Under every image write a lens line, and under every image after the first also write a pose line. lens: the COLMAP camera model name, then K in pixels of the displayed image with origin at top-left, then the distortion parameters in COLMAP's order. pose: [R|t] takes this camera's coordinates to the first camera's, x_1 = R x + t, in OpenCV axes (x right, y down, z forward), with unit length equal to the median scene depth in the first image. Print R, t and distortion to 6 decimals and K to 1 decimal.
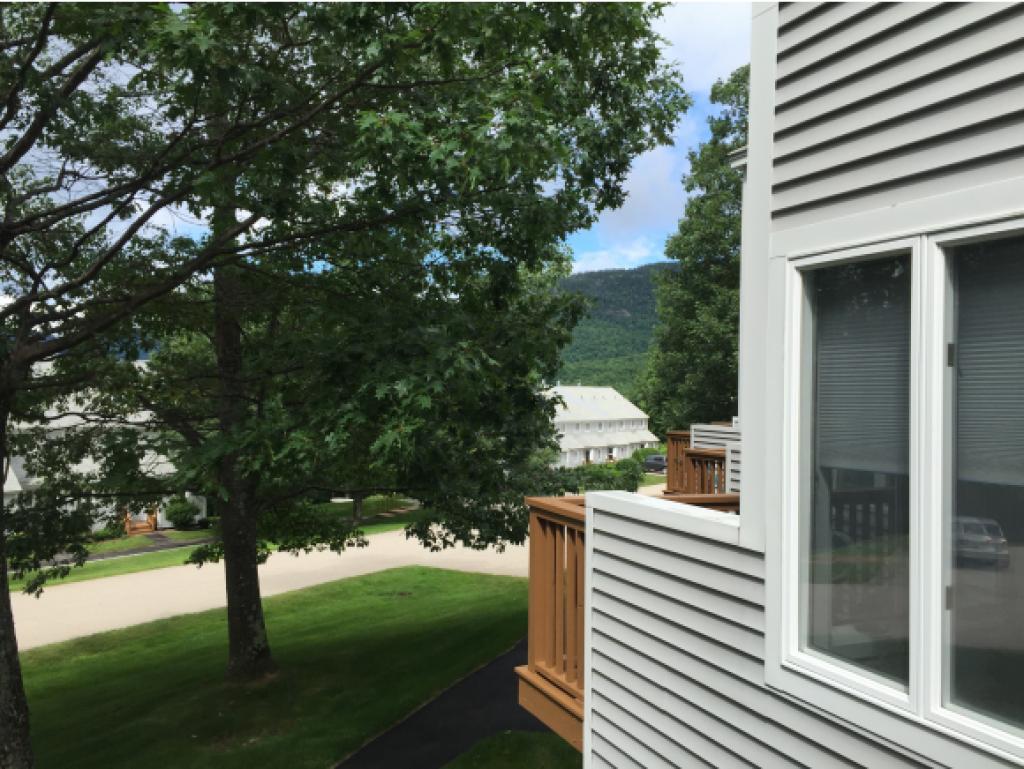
lens RADIAL K [[874.7, 0, 512.7], [0, 874.7, 384.5], [0, 0, 1]] dist [0.007934, 0.002897]
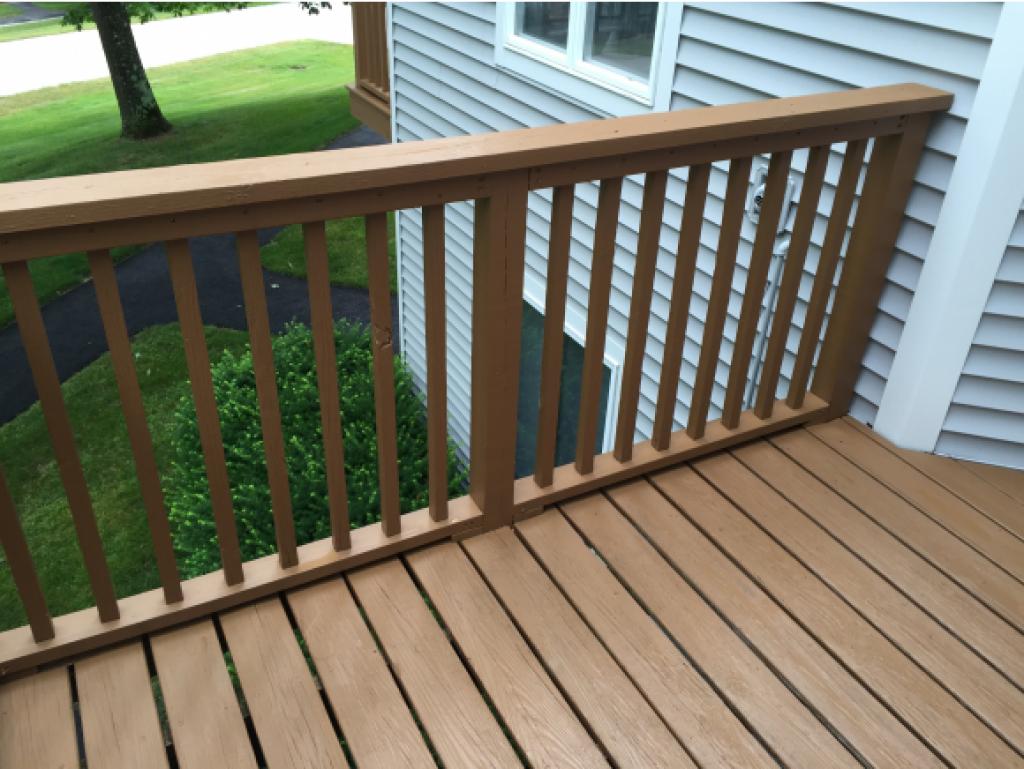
lens RADIAL K [[874.7, 0, 509.4], [0, 874.7, 385.4], [0, 0, 1]] dist [0.007934, 0.002897]
pose [[0.996538, -0.031578, 0.076905, 0.053284], [-0.014563, 0.844444, 0.535446, 0.011207], [-0.081850, -0.534712, 0.841061, -0.106873]]
